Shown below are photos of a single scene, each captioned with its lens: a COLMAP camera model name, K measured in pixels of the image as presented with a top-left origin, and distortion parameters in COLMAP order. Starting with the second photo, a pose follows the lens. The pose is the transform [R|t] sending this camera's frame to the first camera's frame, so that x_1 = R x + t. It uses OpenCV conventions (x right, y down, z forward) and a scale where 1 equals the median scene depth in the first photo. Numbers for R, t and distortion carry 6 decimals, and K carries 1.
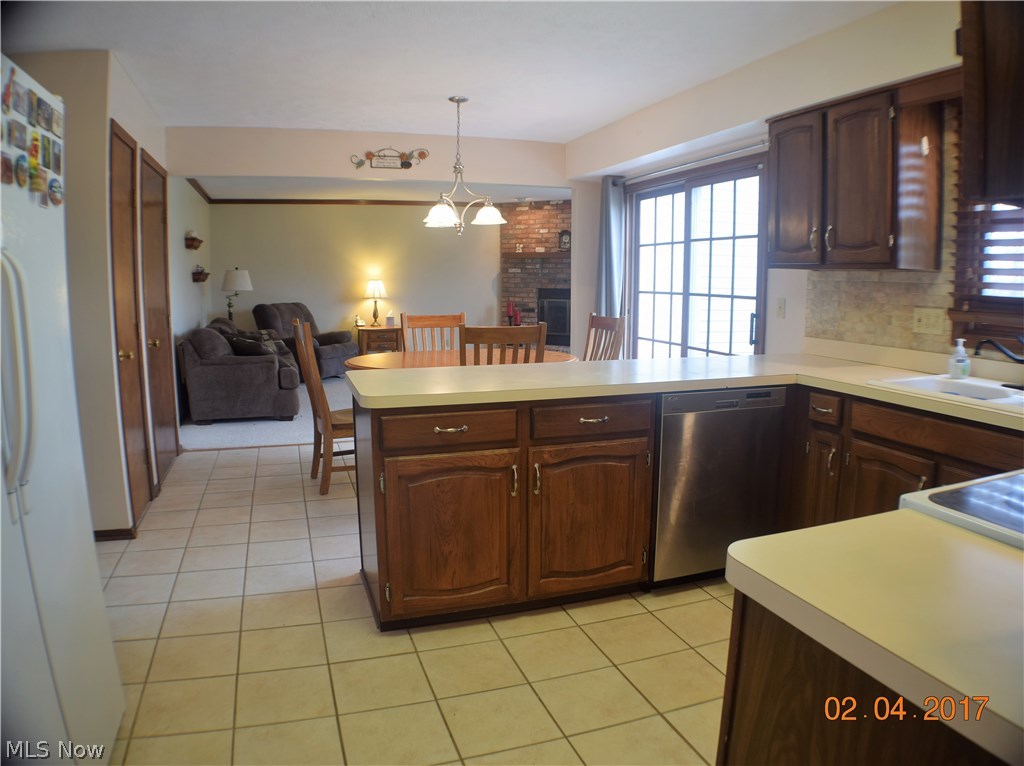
lens RADIAL K [[686.9, 0, 512.0], [0, 686.9, 383.0], [0, 0, 1]] dist [-0.211444, 0.050304]
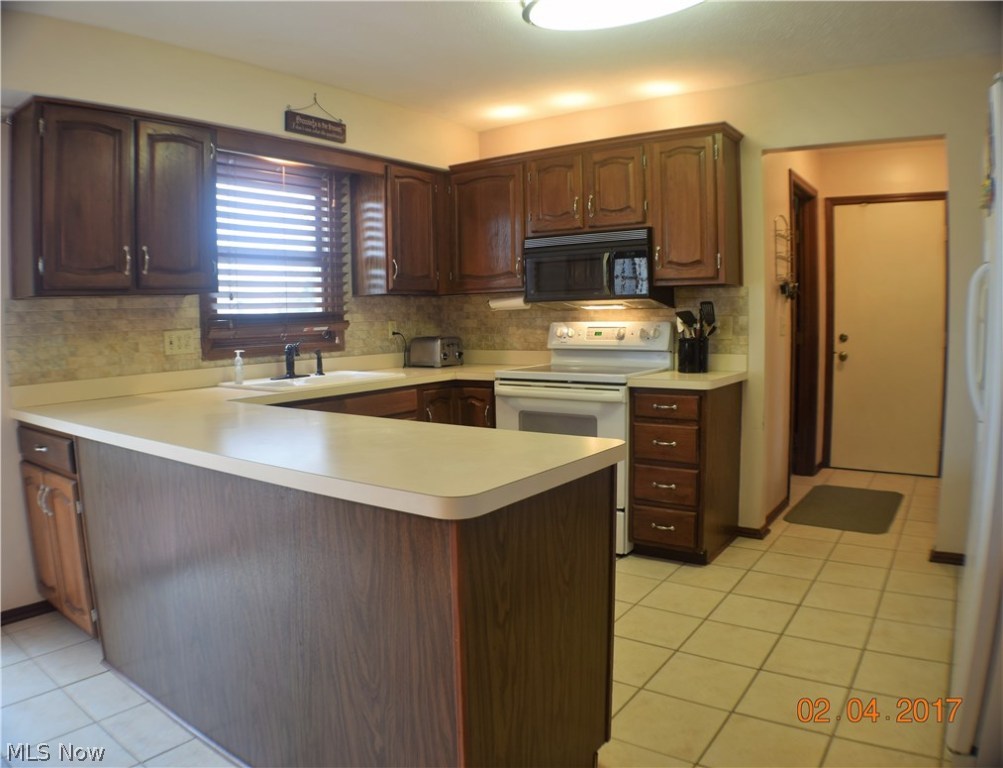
lens RADIAL K [[703.3, 0, 501.5], [0, 703.3, 384.0], [0, 0, 1]] dist [-0.210905, 0.052173]
pose [[-0.577897, -0.064863, 0.813528, -0.271128], [0.141081, 0.973889, 0.177866, -0.070043], [-0.803823, 0.217561, -0.553657, 0.543619]]
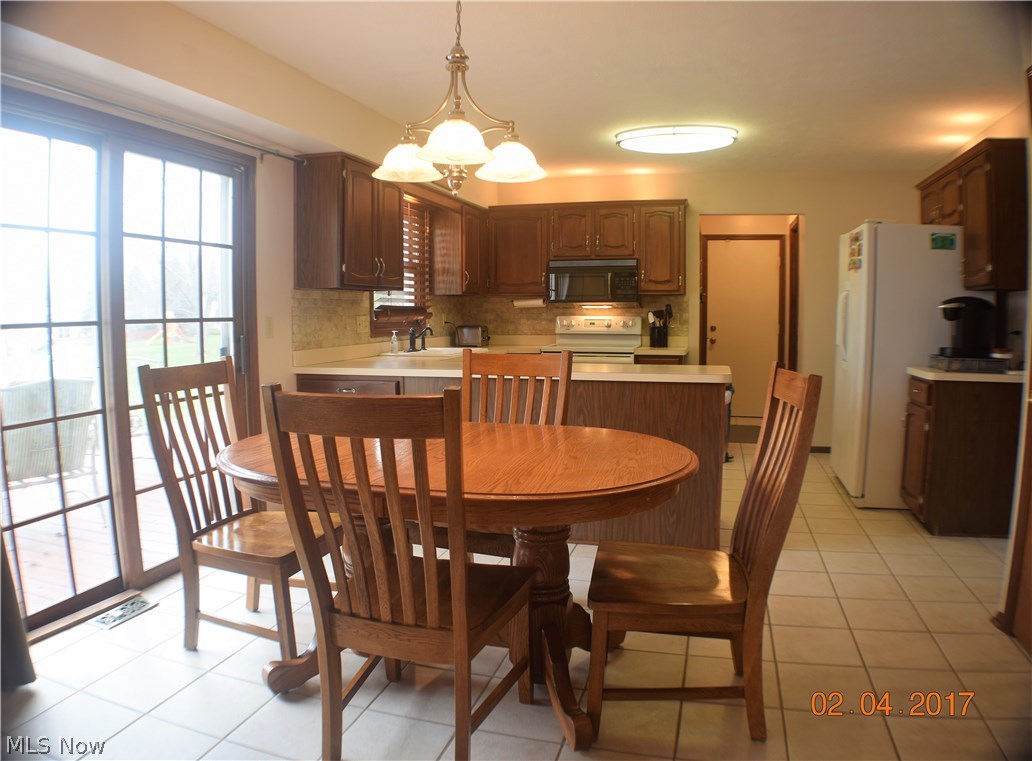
lens RADIAL K [[698.6, 0, 516.0], [0, 698.6, 380.5], [0, 0, 1]] dist [-0.187237, 0.003736]
pose [[-0.817951, -0.050076, 0.573105, -0.280345], [0.090781, 0.972488, 0.214538, -0.132074], [-0.568080, 0.227508, -0.790901, 0.969826]]
